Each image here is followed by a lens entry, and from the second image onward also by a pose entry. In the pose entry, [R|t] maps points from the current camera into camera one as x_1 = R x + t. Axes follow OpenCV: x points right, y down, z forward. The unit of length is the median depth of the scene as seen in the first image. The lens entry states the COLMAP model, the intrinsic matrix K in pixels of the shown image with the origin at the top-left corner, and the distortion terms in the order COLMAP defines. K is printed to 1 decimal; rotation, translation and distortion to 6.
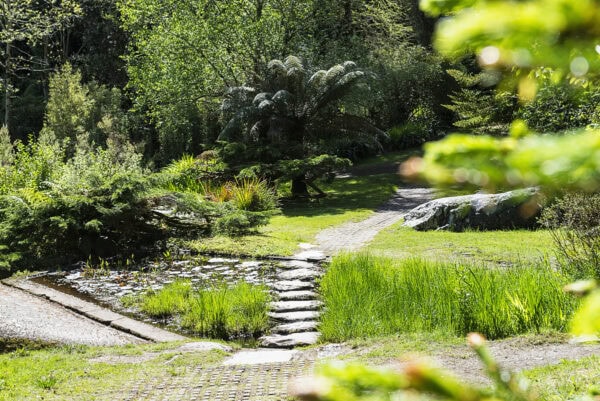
lens RADIAL K [[1141.5, 0, 300.0], [0, 1141.5, 200.7], [0, 0, 1]] dist [0.067307, 0.000000]
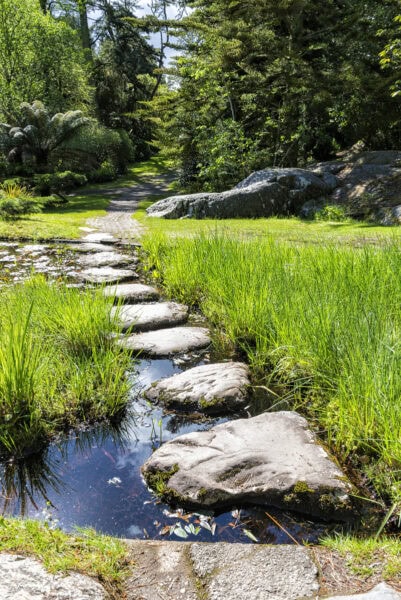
lens RADIAL K [[379.1, 0, 200.8], [0, 379.1, 300.2], [0, 0, 1]] dist [0.000296, -0.000763]
pose [[0.909908, -0.073174, 0.408306, -0.043093], [-0.009085, 0.980566, 0.195977, 0.031695], [-0.414711, -0.182031, 0.891560, 0.587046]]
